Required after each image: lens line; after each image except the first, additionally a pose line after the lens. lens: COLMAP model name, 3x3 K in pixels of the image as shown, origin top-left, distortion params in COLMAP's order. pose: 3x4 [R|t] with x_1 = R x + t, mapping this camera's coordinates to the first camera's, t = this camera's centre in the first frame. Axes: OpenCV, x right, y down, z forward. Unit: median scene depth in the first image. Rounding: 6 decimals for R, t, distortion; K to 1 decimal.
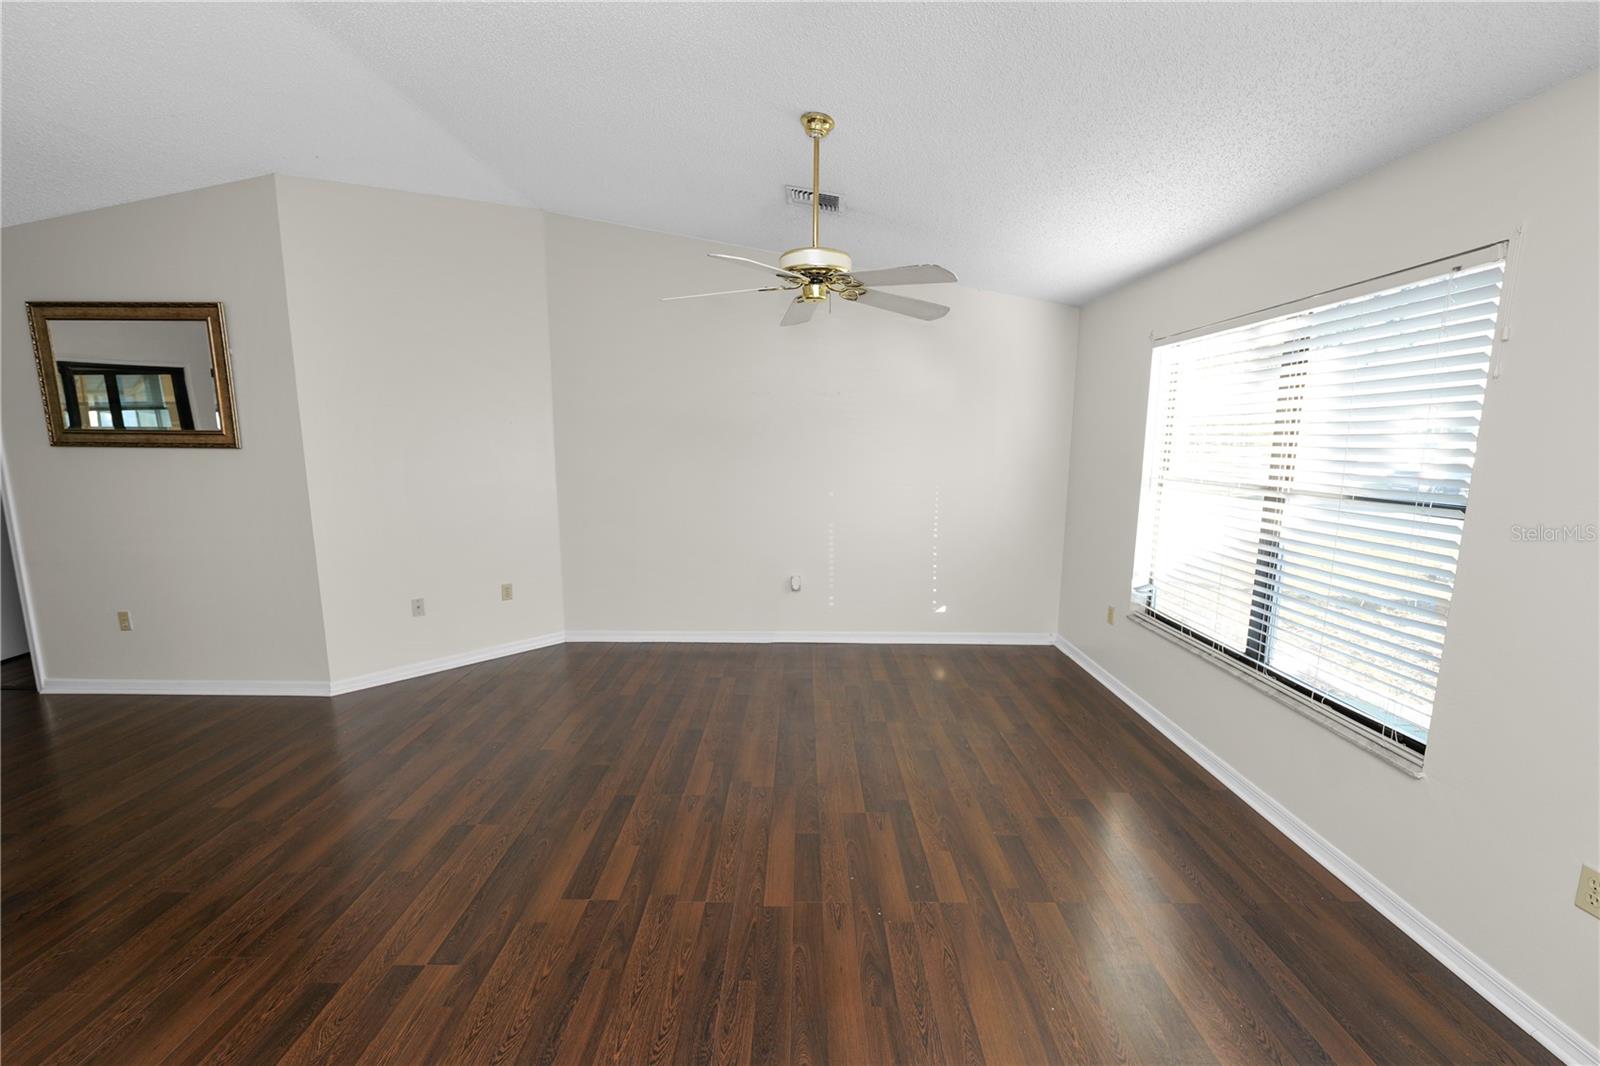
lens RADIAL K [[648.9, 0, 796.2], [0, 648.9, 533.2], [0, 0, 1]] dist [-0.011618, 0.000073]
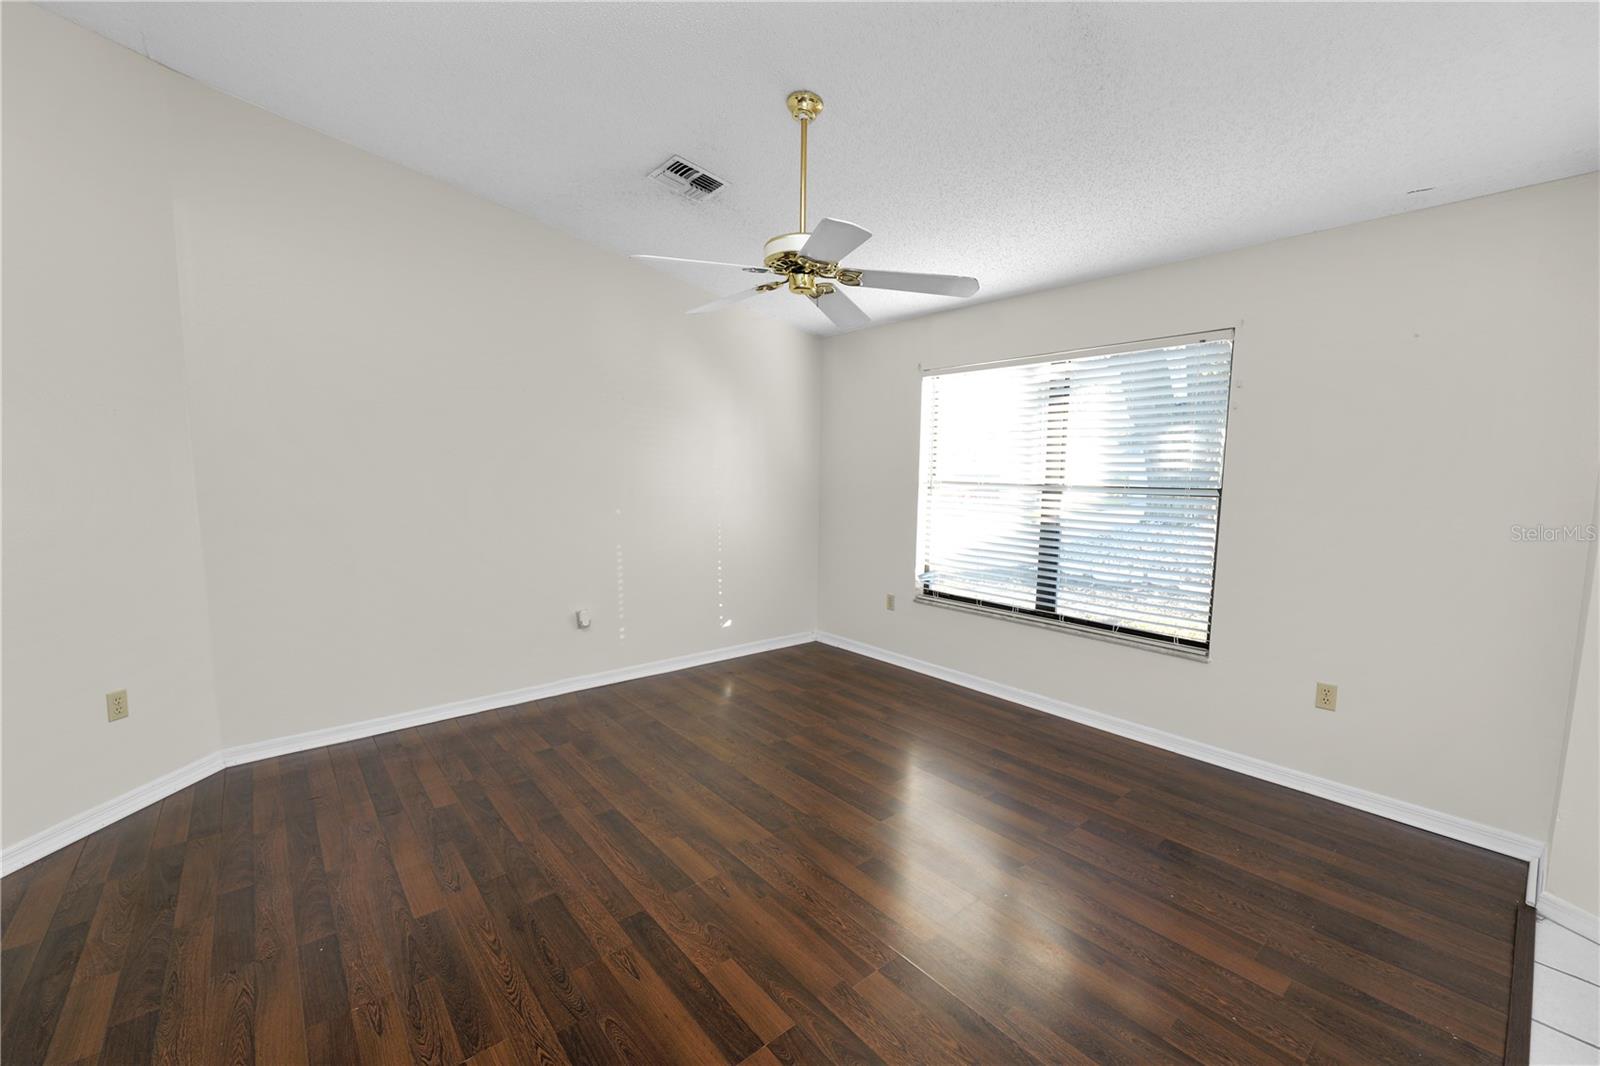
lens RADIAL K [[648.9, 0, 796.2], [0, 648.9, 533.2], [0, 0, 1]] dist [-0.011618, 0.000073]
pose [[0.758262, -0.061445, 0.649048, -0.569199], [0.089245, 0.995960, -0.009975, -0.001007], [-0.645813, 0.065488, 0.760682, 0.298512]]
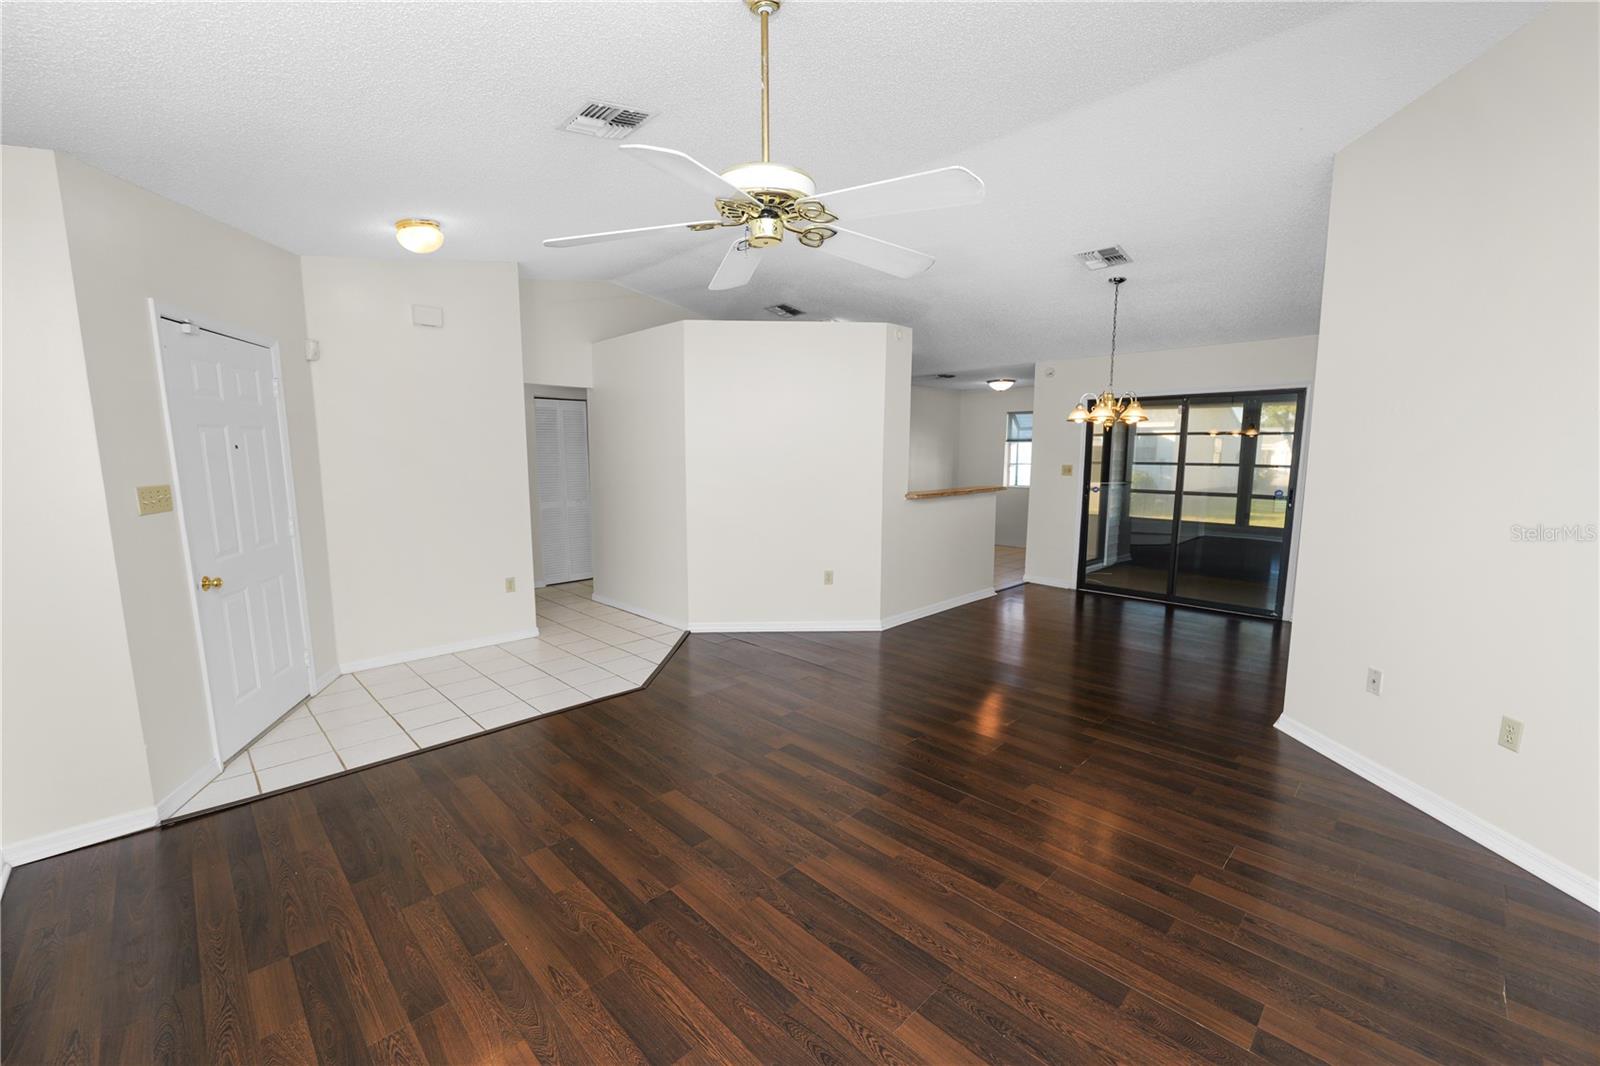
lens RADIAL K [[648.9, 0, 796.2], [0, 648.9, 533.2], [0, 0, 1]] dist [-0.011618, 0.000073]
pose [[-0.704917, 0.090619, -0.703478, 0.505370], [-0.106933, 0.966891, 0.231703, -0.201003], [0.701183, 0.238556, -0.671888, 1.484981]]
